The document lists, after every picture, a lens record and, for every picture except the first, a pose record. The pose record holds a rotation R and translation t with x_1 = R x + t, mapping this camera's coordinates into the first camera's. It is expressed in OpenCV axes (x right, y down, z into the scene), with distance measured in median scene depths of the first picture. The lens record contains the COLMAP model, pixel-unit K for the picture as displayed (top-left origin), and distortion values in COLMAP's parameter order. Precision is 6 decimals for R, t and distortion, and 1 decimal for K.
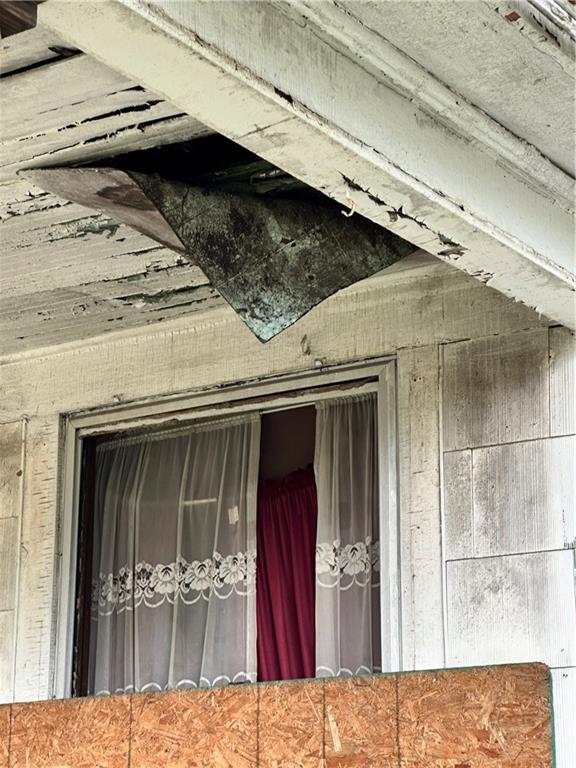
lens RADIAL K [[1685.0, 0, 288.9], [0, 1685.0, 419.3], [0, 0, 1]] dist [-0.026576, 3.896805]
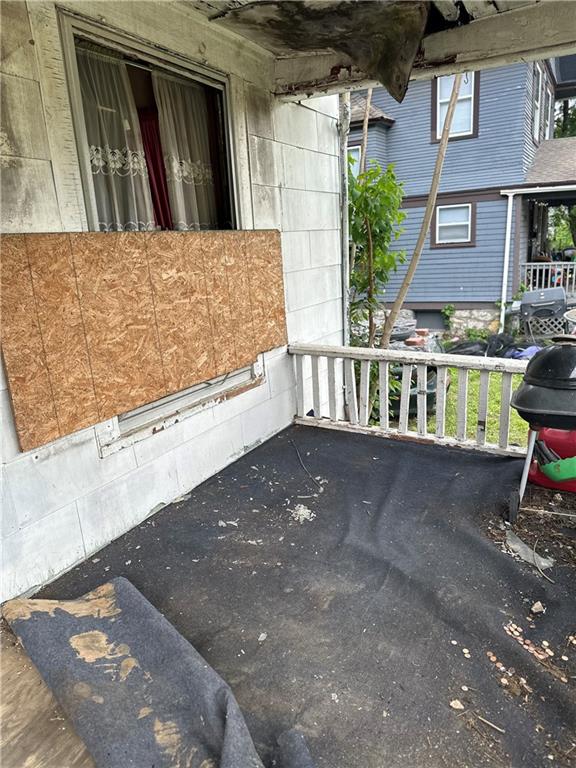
lens RADIAL K [[546.0, 0, 286.4], [0, 546.0, 407.5], [0, 0, 1]] dist [-0.002543, -0.024114]
pose [[-0.082481, -0.279400, 0.956626, -0.743824], [-0.197719, 0.945403, 0.259075, 0.172904], [-0.976782, -0.167774, -0.133221, 0.984977]]
